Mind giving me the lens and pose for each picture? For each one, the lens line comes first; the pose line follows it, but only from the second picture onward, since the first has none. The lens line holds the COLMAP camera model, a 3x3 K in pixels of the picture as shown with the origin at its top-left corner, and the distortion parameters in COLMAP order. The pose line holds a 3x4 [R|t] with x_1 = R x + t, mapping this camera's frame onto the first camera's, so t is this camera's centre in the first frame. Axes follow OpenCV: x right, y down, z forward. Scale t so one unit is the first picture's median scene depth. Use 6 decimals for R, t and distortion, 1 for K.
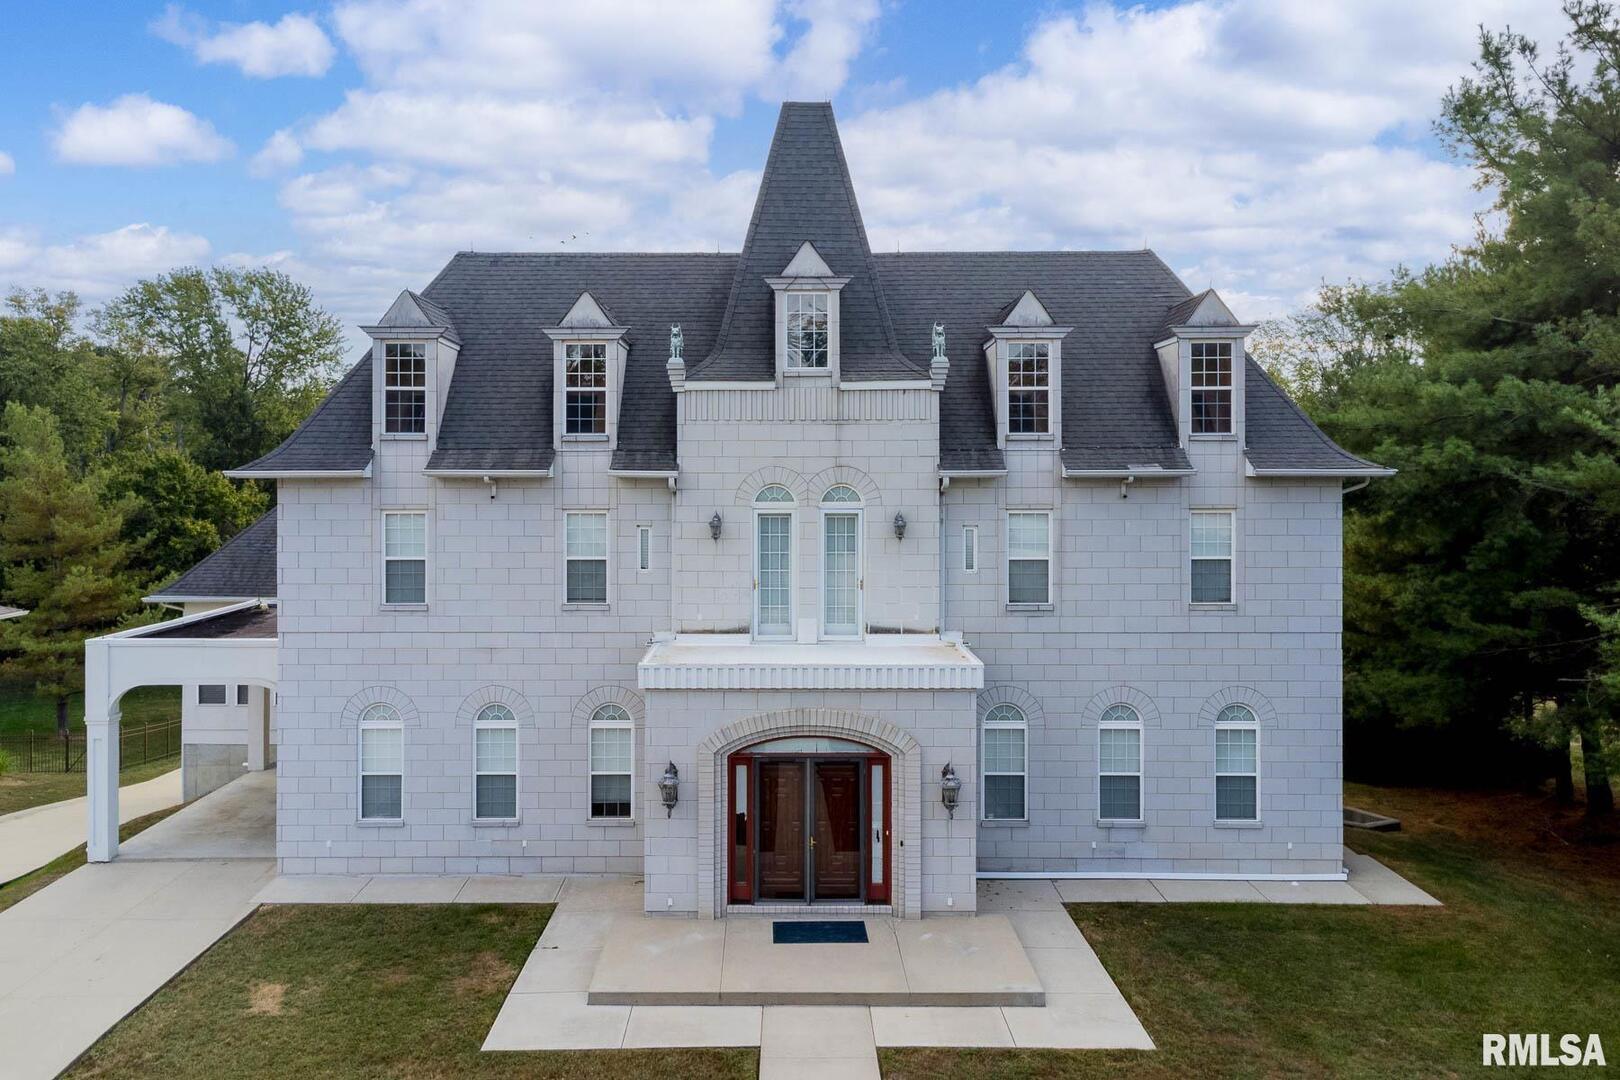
lens RADIAL K [[1185.8, 0, 775.4], [0, 1185.8, 473.1], [0, 0, 1]] dist [0.026176, -0.005193]
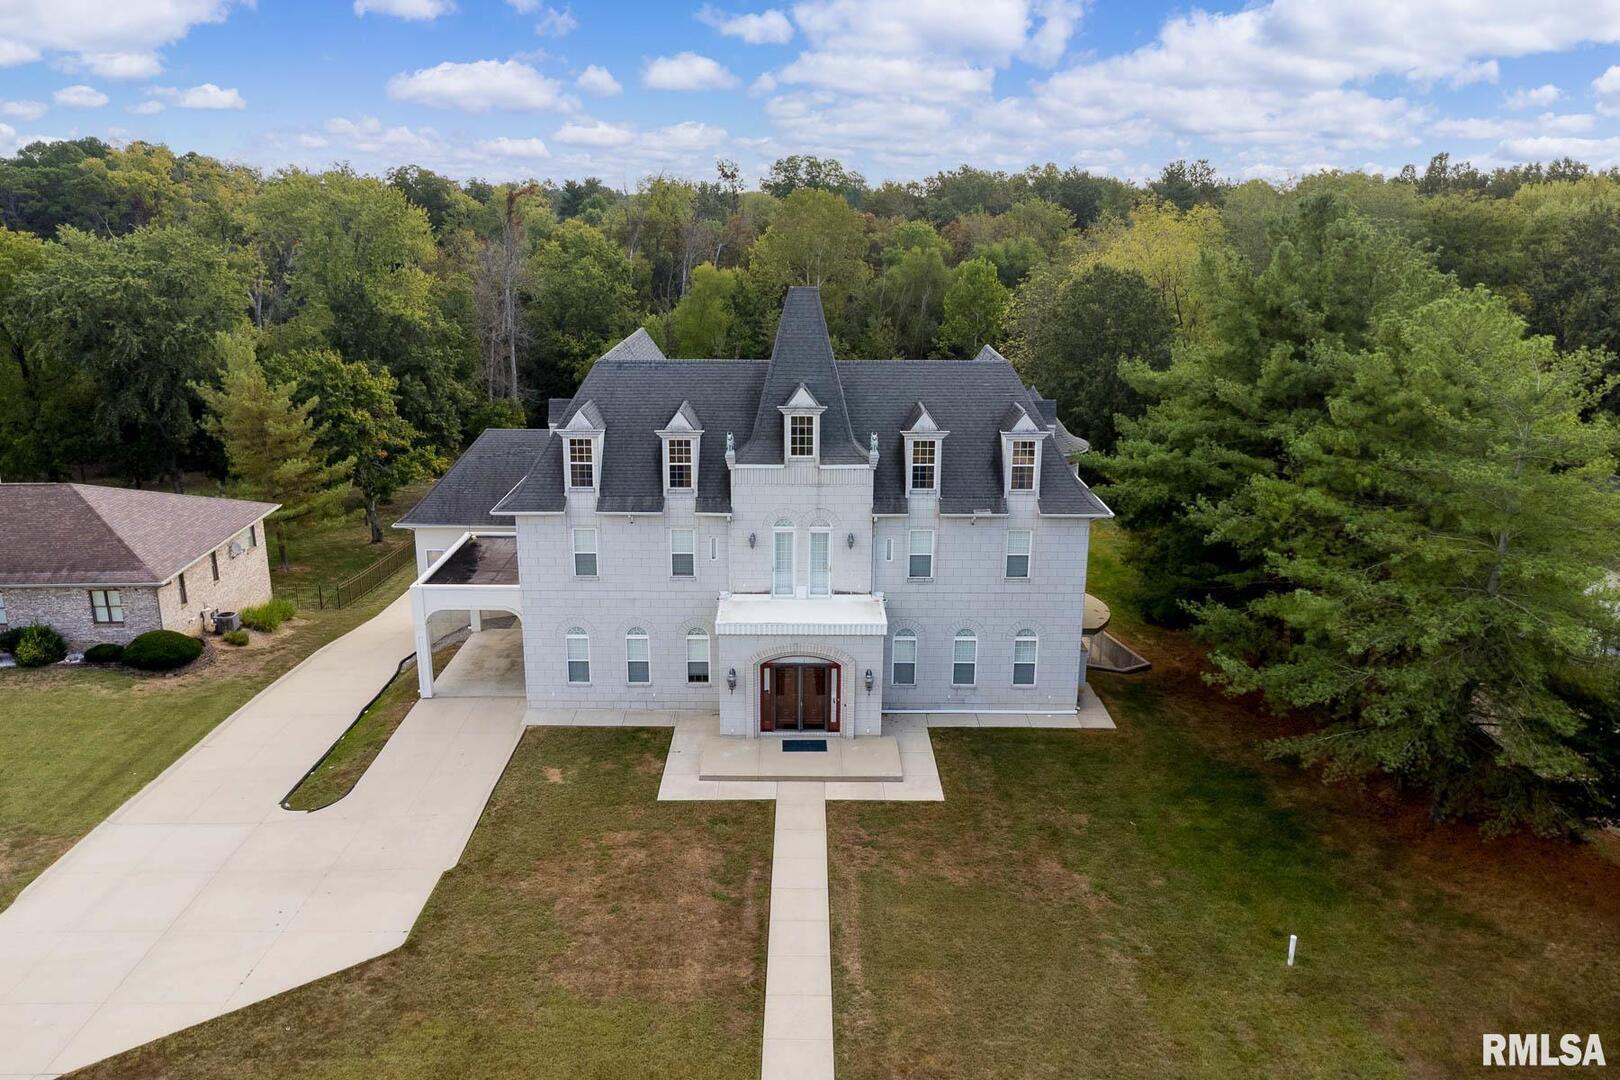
lens RADIAL K [[1171.7, 0, 787.1], [0, 1171.7, 539.1], [0, 0, 1]] dist [0.022288, 0.000960]
pose [[0.999983, 0.002892, -0.004966, 0.013595], [-0.001427, 0.962038, 0.272911, -0.460159], [0.005567, -0.272899, 0.962027, -0.775095]]
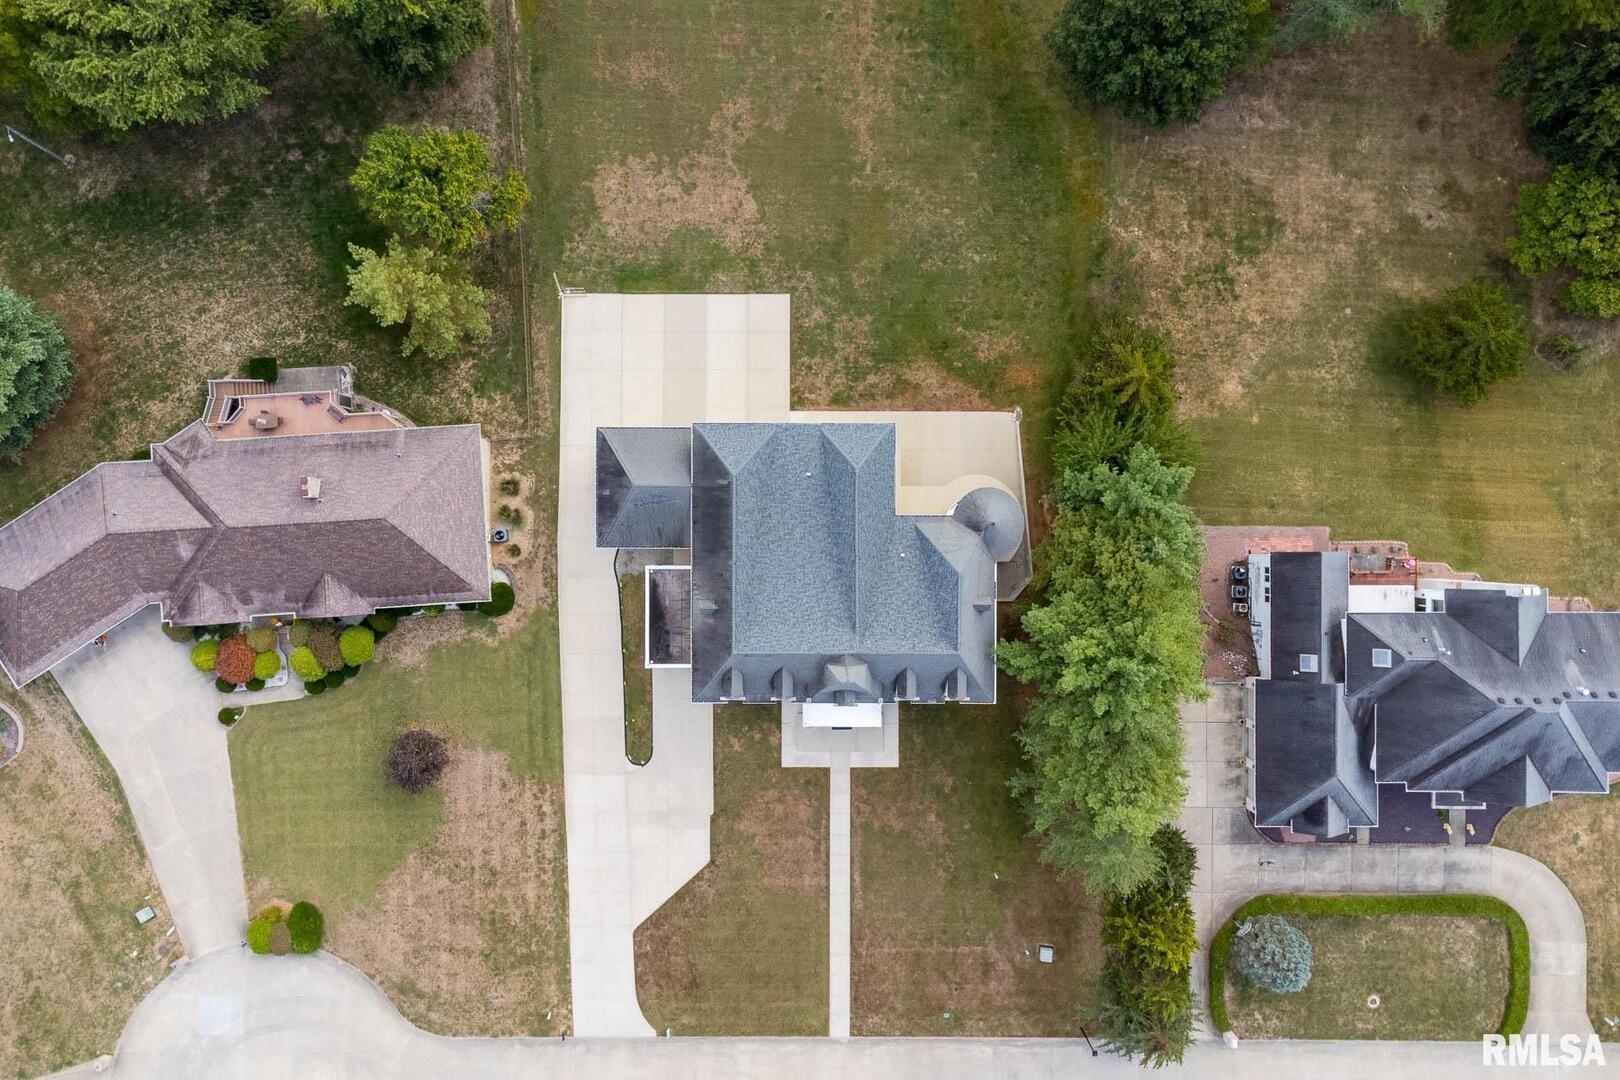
lens RADIAL K [[1171.7, 0, 787.1], [0, 1171.7, 539.1], [0, 0, 1]] dist [0.022288, 0.000960]
pose [[0.999703, -0.006791, -0.023397, -0.058311], [0.023371, -0.003905, 0.999719, -3.735605], [-0.006881, -0.999969, -0.003746, 1.526456]]
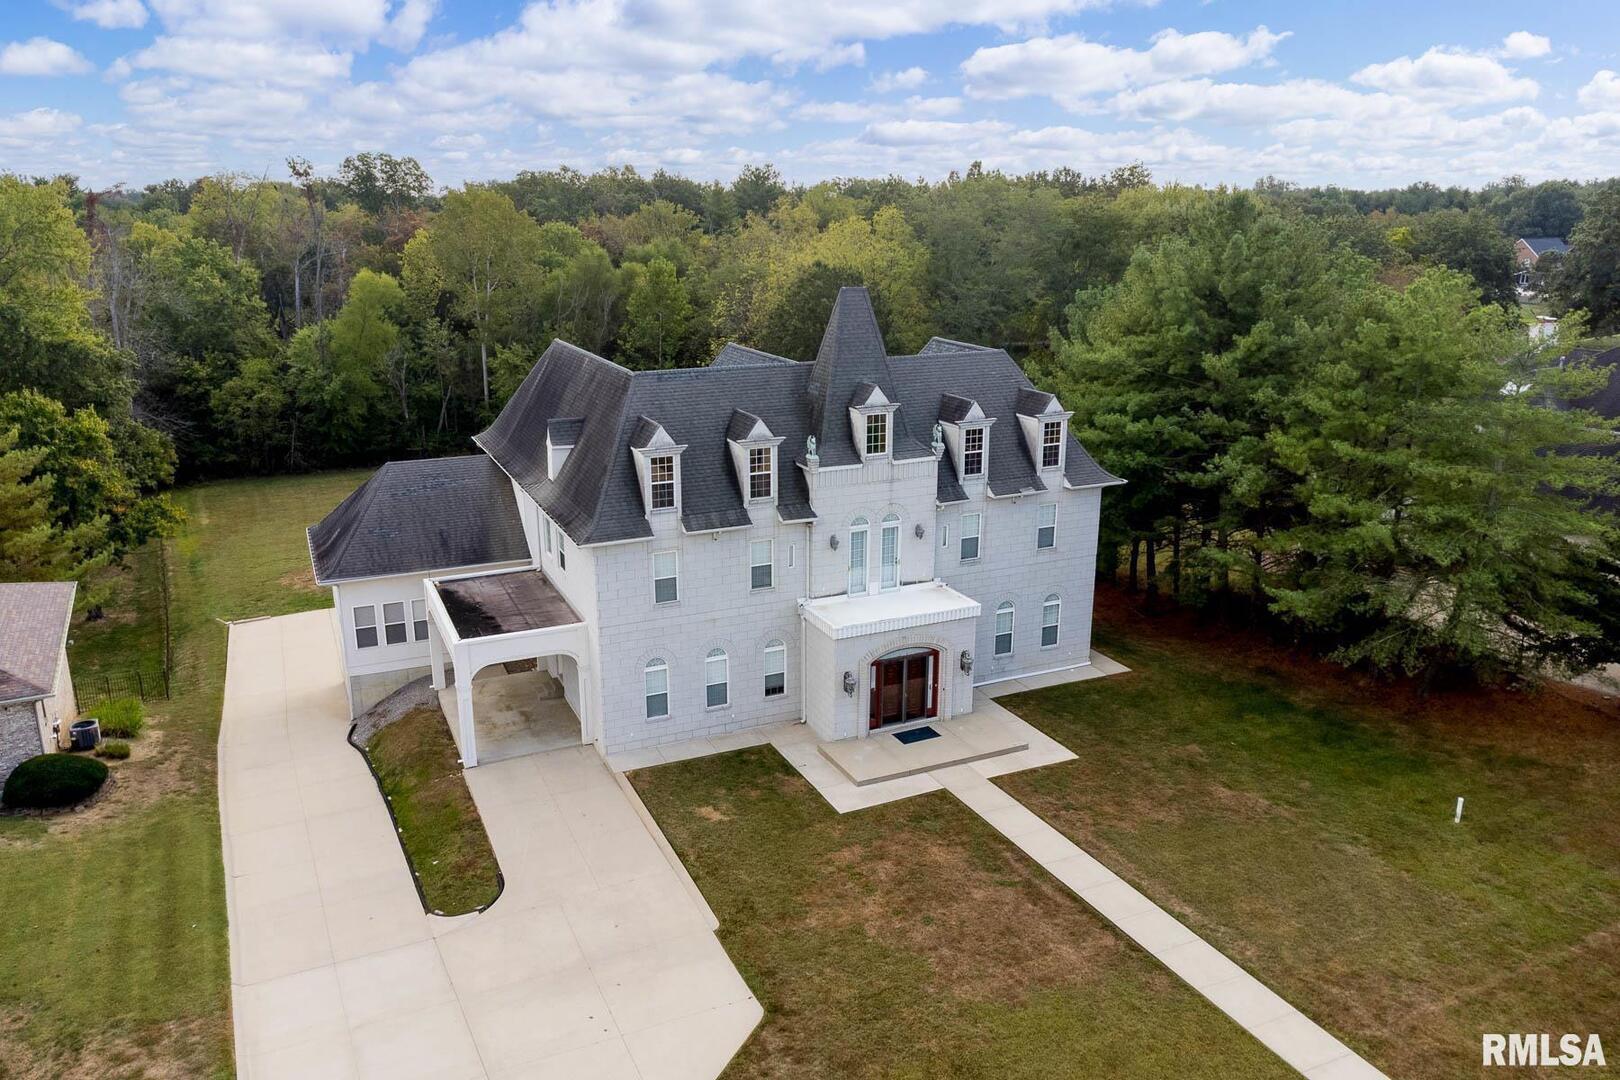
lens RADIAL K [[1171.7, 0, 787.1], [0, 1171.7, 539.1], [0, 0, 1]] dist [0.022288, 0.000960]
pose [[0.911085, -0.115690, 0.395652, -0.843430], [0.003581, 0.961995, 0.273044, -0.462818], [-0.412204, -0.247349, 0.876873, -0.583745]]
